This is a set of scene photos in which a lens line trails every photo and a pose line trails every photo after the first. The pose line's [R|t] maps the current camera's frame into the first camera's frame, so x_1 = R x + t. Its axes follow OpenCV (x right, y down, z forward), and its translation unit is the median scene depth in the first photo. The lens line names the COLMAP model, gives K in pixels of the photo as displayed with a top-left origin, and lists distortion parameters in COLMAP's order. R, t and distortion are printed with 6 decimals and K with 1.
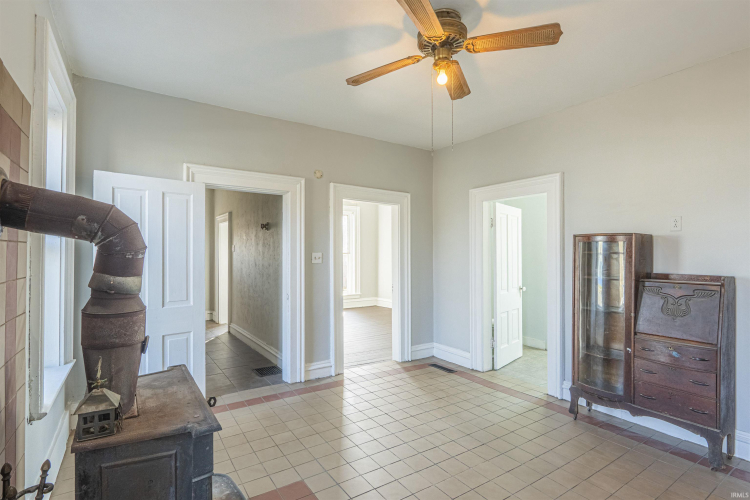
lens RADIAL K [[365.5, 0, 376.0], [0, 365.5, 251.6], [0, 0, 1]] dist [-0.003239, -0.000080]
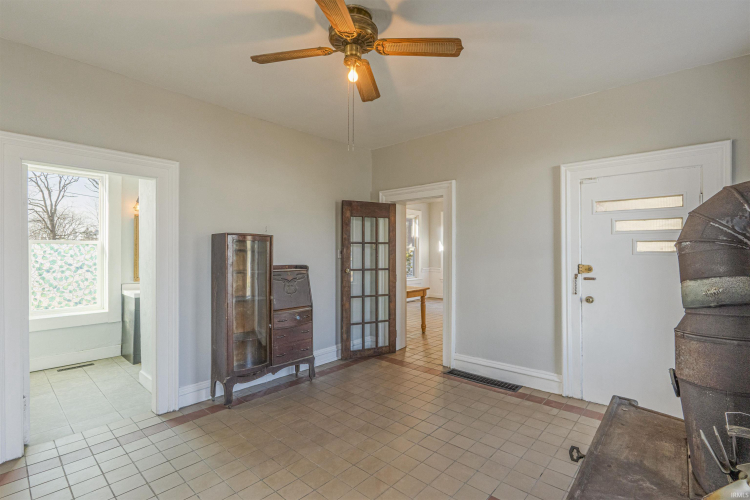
lens RADIAL K [[365.5, 0, 376.0], [0, 365.5, 251.6], [0, 0, 1]] dist [-0.003239, -0.000080]
pose [[-0.265799, -0.004735, 0.964017, -0.543433], [-0.008713, 0.999959, 0.002510, 0.000497], [-0.963989, -0.007732, -0.265829, 0.820345]]
